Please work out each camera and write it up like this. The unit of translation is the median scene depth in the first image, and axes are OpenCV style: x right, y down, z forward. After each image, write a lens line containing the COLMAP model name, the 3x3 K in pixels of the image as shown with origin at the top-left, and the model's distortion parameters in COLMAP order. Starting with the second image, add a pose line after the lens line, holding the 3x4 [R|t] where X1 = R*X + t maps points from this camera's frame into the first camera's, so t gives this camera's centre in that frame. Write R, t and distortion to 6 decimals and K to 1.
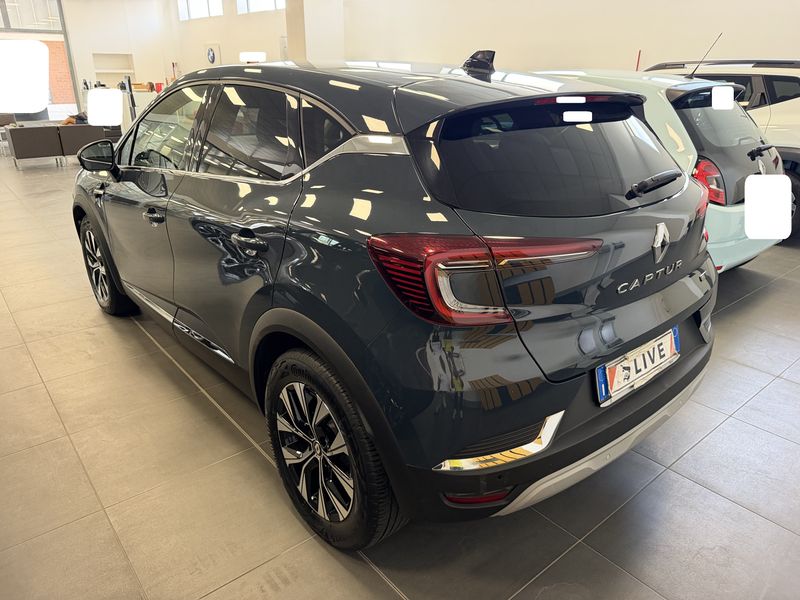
lens RADIAL K [[569.9, 0, 399.7], [0, 569.9, 298.6], [0, 0, 1]] dist [0.002223, -0.002306]
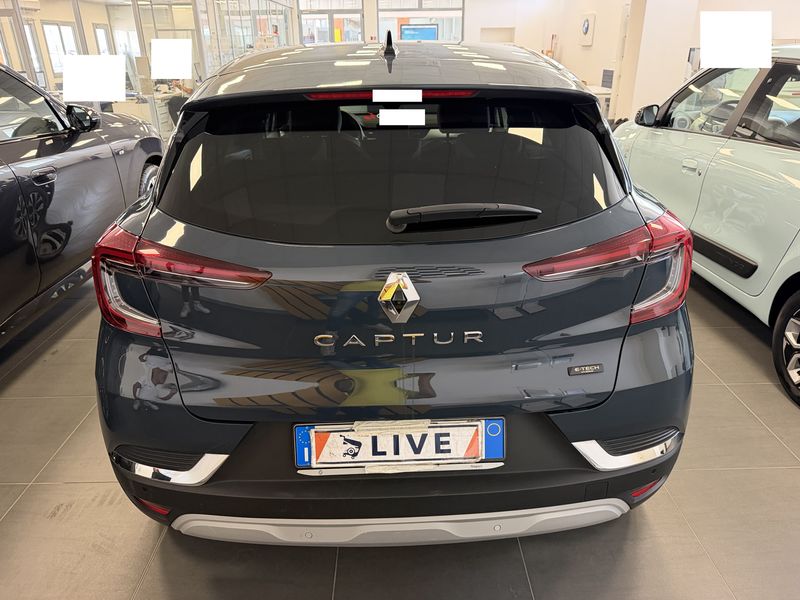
lens RADIAL K [[569.9, 0, 400.1], [0, 569.9, 302.4], [0, 0, 1]] dist [0.002223, -0.002306]
pose [[0.791335, 0.242070, -0.561419, 0.798706], [-0.214149, 0.969850, 0.116326, -0.161783], [0.572651, 0.028174, 0.819315, 0.365838]]
